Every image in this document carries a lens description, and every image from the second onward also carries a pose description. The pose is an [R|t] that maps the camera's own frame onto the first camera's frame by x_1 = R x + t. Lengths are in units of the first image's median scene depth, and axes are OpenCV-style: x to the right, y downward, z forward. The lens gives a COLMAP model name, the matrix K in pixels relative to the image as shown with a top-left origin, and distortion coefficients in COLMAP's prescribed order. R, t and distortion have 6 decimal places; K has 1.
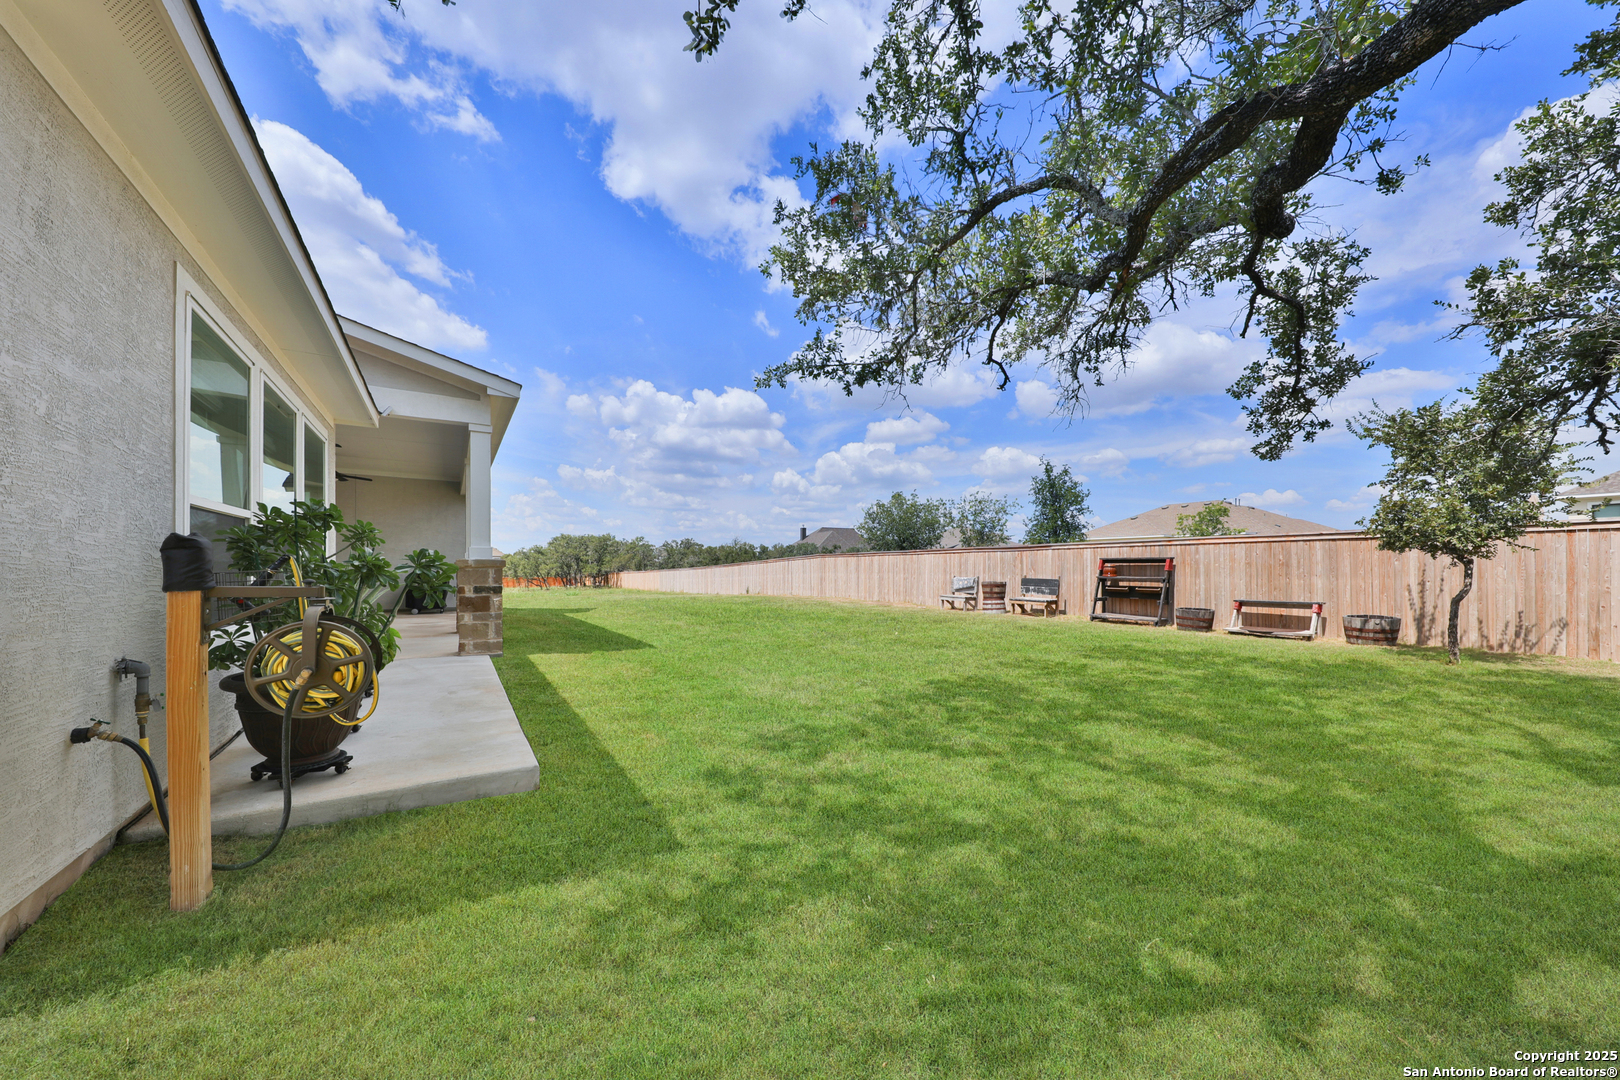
lens RADIAL K [[566.1, 0, 787.9], [0, 566.1, 560.8], [0, 0, 1]] dist [-0.011148, -0.000054]
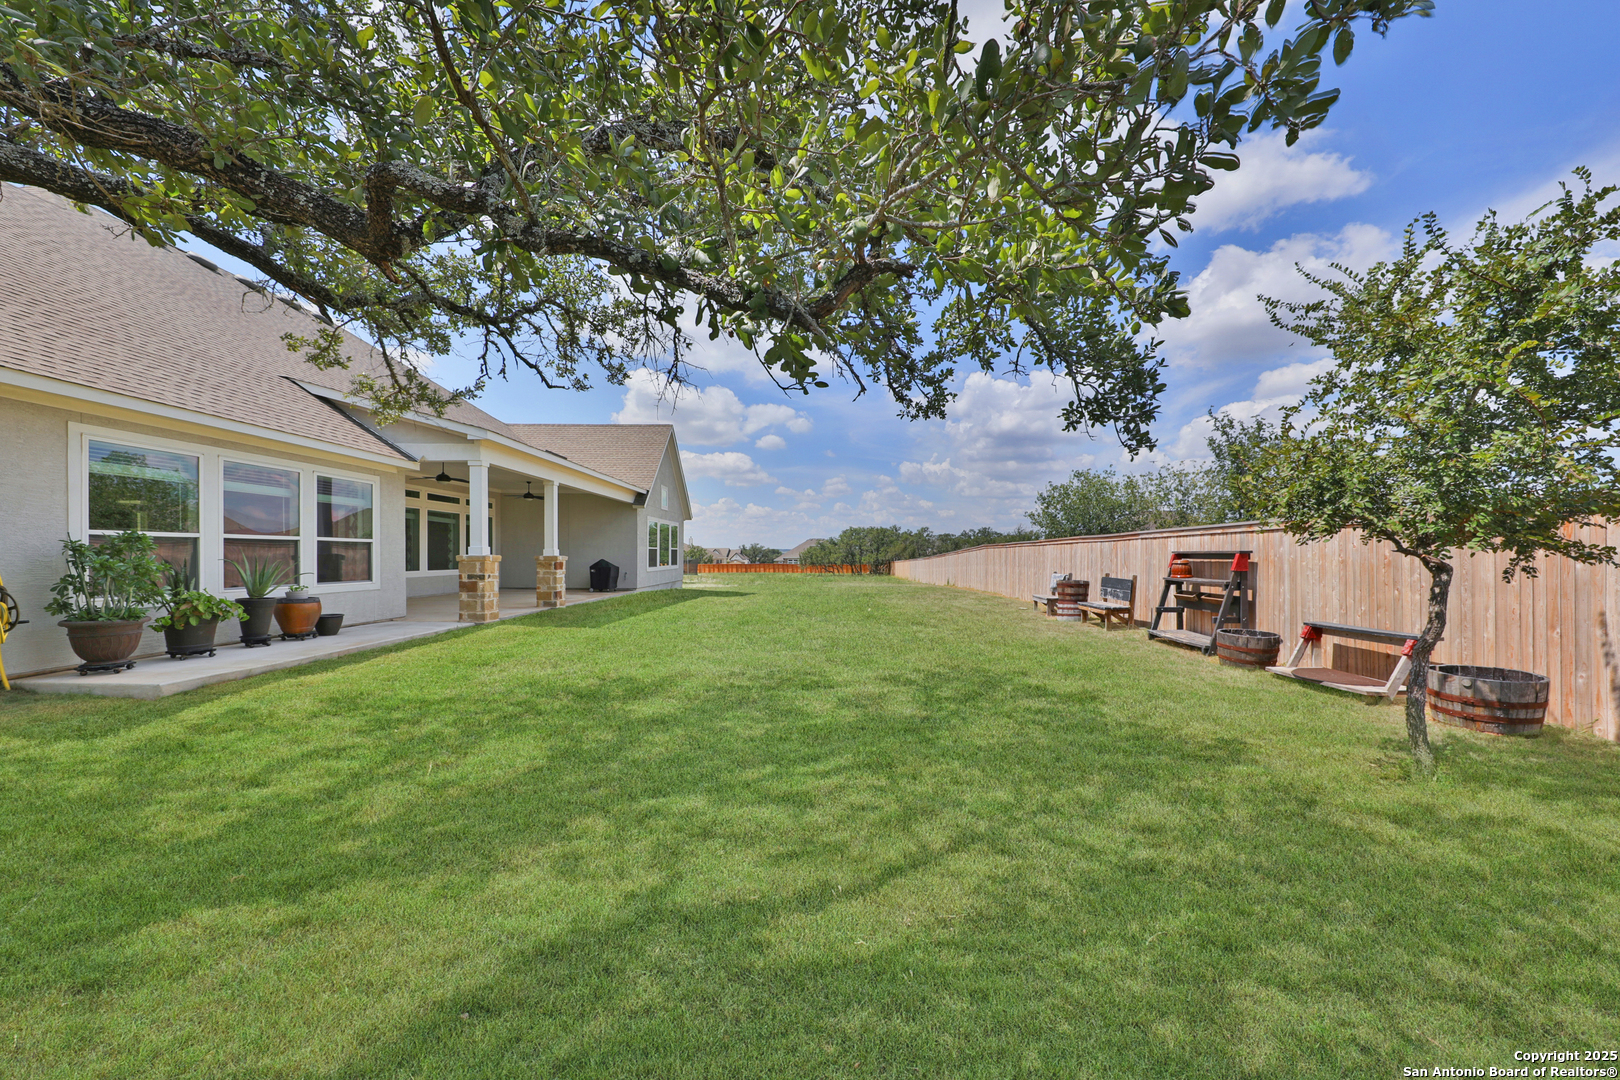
lens RADIAL K [[551.3, 0, 810.0], [0, 551.3, 540.0], [0, 0, 1]] dist [0.001442, 0.000039]
pose [[0.845629, -0.012324, -0.533628, 0.509543], [0.003015, 0.999828, -0.018313, -0.007299], [0.533762, 0.013877, 0.845521, 0.161696]]
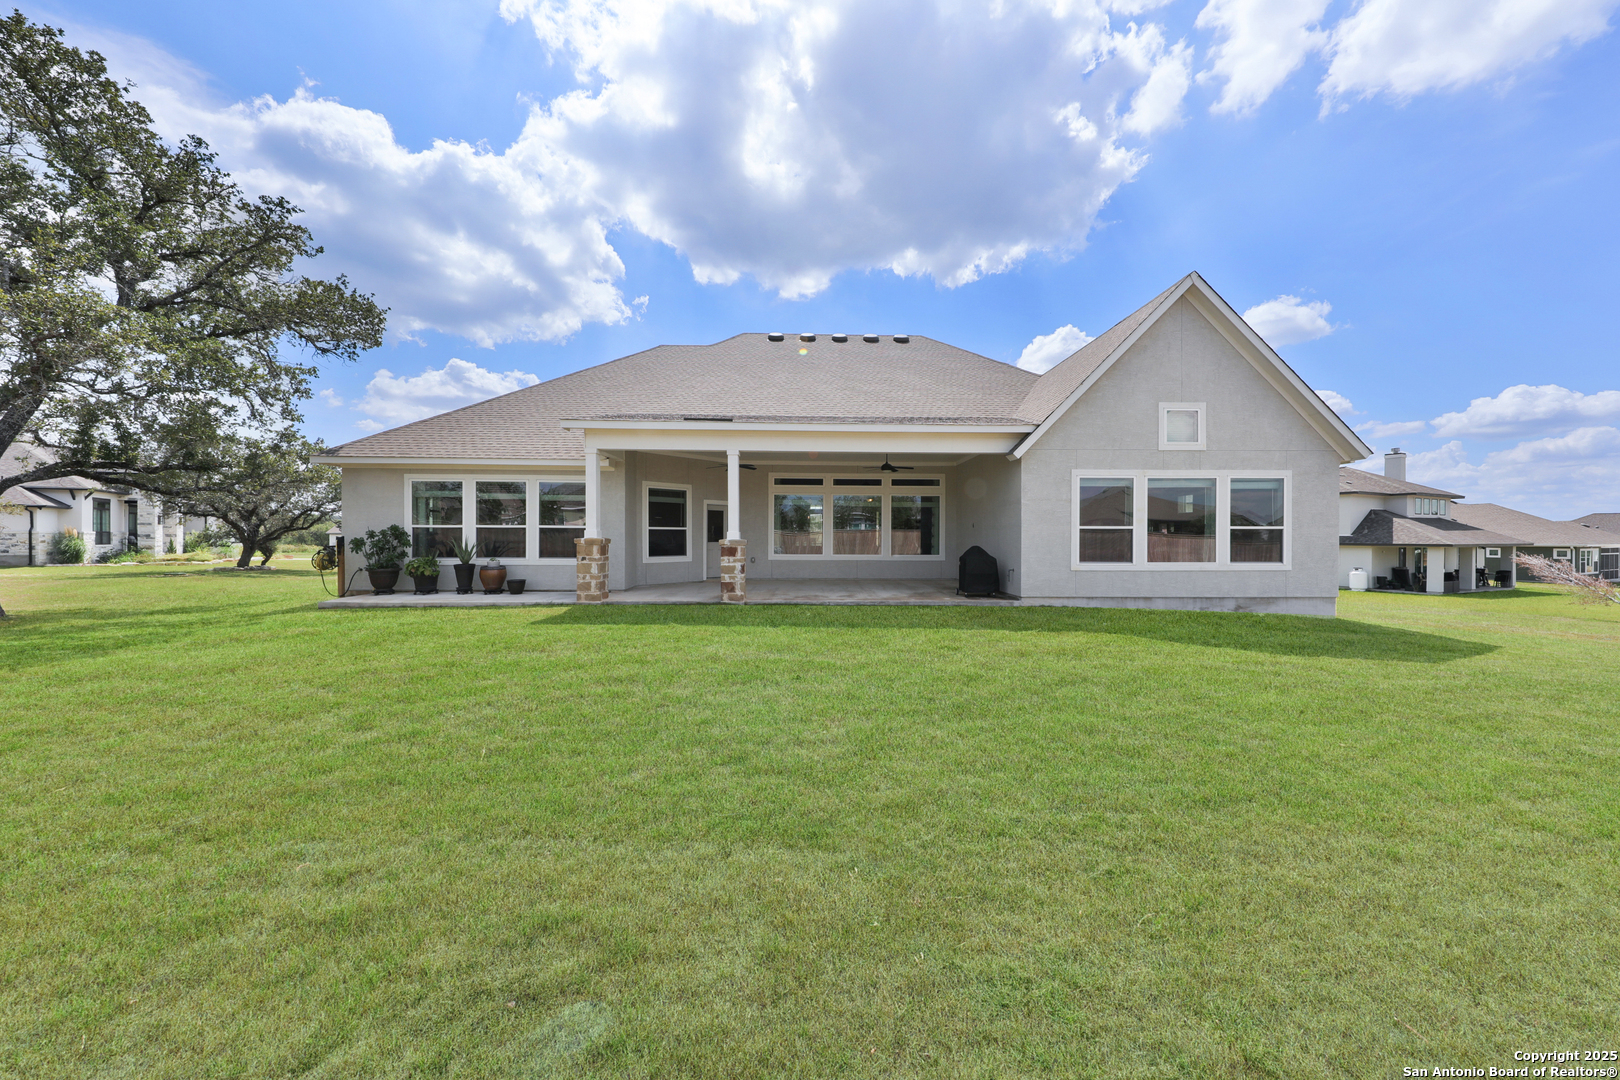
lens RADIAL K [[537.7, 0, 814.9], [0, 537.7, 548.0], [0, 0, 1]] dist [0.012004, -0.000037]
pose [[-0.494234, 0.012302, -0.869242, 0.227764], [0.003117, 0.999919, 0.012379, 0.004408], [0.869323, 0.003409, -0.494232, 1.268521]]
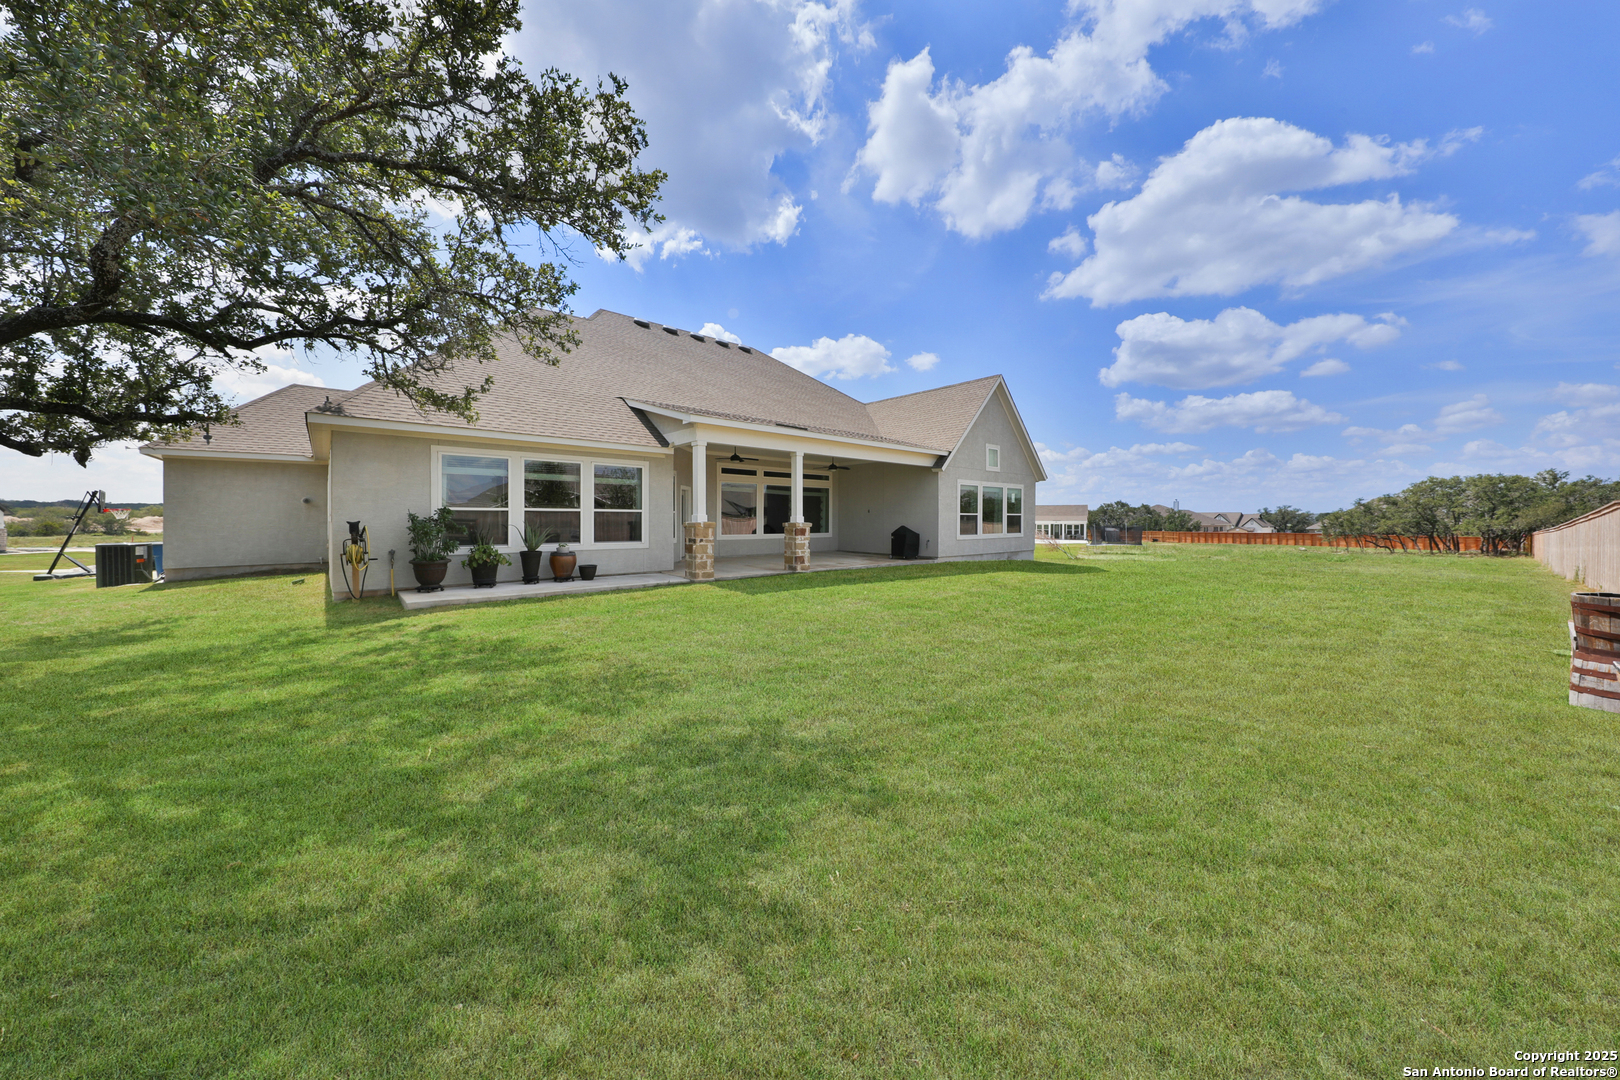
lens RADIAL K [[535.6, 0, 819.2], [0, 535.6, 542.2], [0, 0, 1]] dist [0.008662, -0.000167]
pose [[0.173942, 0.042275, -0.983848, 0.604313], [0.007144, 0.998998, 0.044189, -0.006290], [0.984730, -0.014715, 0.173465, 0.620074]]
